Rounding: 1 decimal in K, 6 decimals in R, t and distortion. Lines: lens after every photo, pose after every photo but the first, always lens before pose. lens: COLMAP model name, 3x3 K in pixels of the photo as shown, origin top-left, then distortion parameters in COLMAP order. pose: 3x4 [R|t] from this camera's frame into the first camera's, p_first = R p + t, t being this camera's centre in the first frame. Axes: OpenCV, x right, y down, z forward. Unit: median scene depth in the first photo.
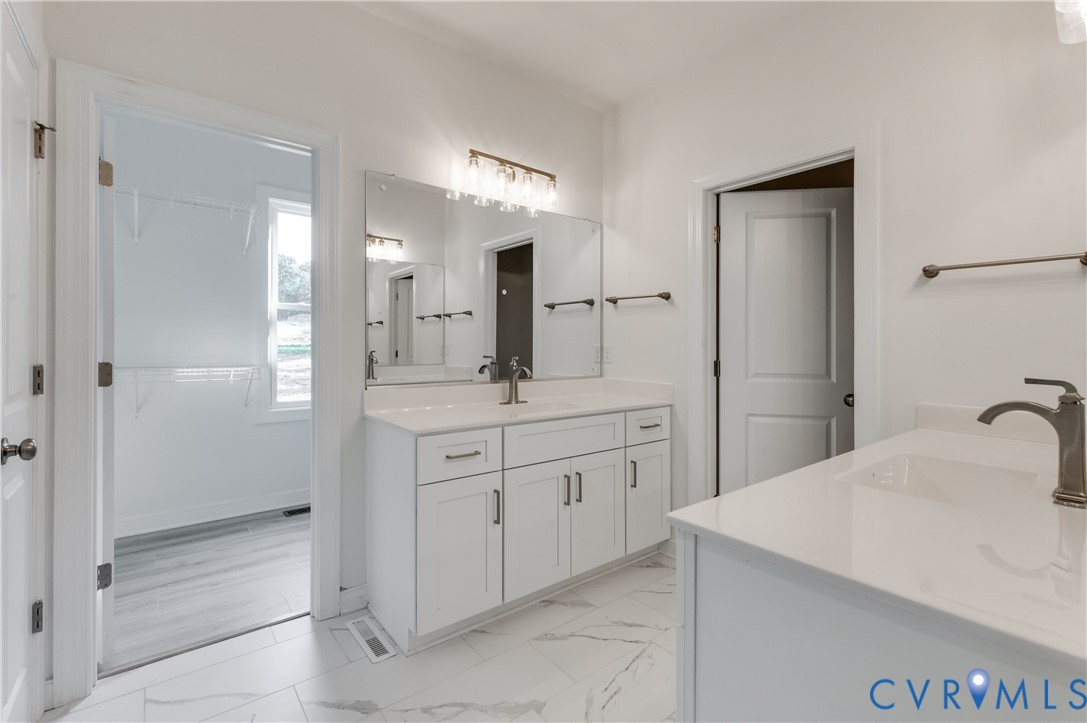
lens RADIAL K [[483.1, 0, 540.7], [0, 483.1, 325.5], [0, 0, 1]] dist [-0.000310, -0.001227]
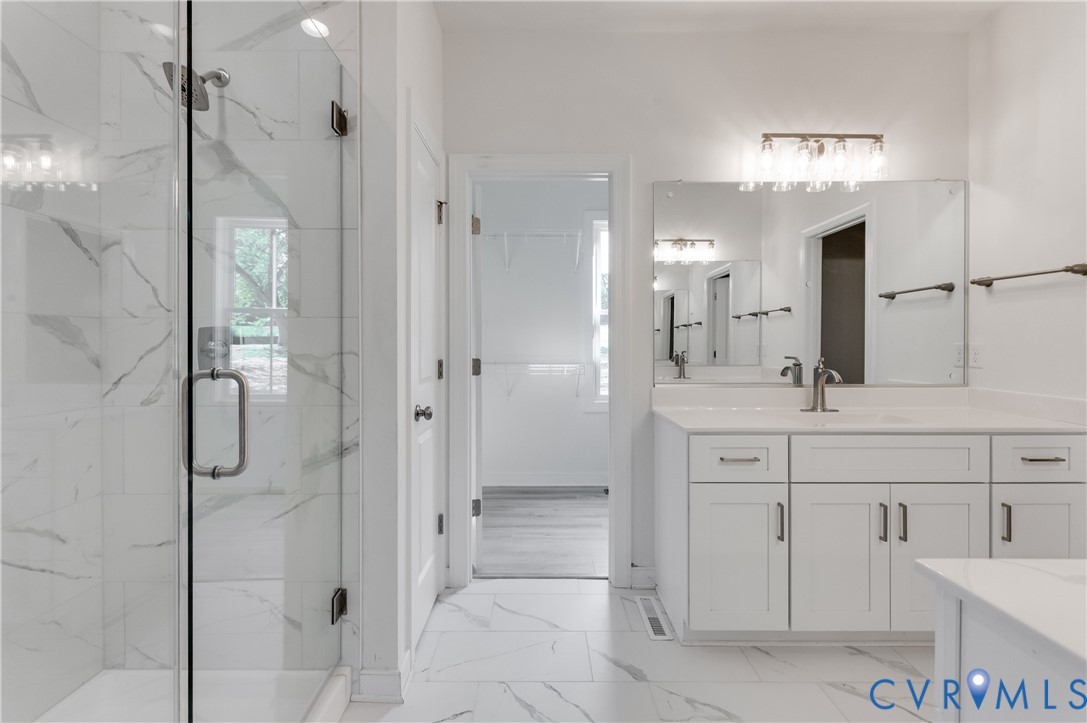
lens RADIAL K [[483.1, 0, 540.7], [0, 483.1, 325.5], [0, 0, 1]] dist [-0.000310, -0.001227]
pose [[0.775890, -0.031948, -0.630059, 0.106786], [0.031253, 0.999437, -0.012190, 0.001503], [0.630094, -0.010233, 0.776452, 0.007658]]
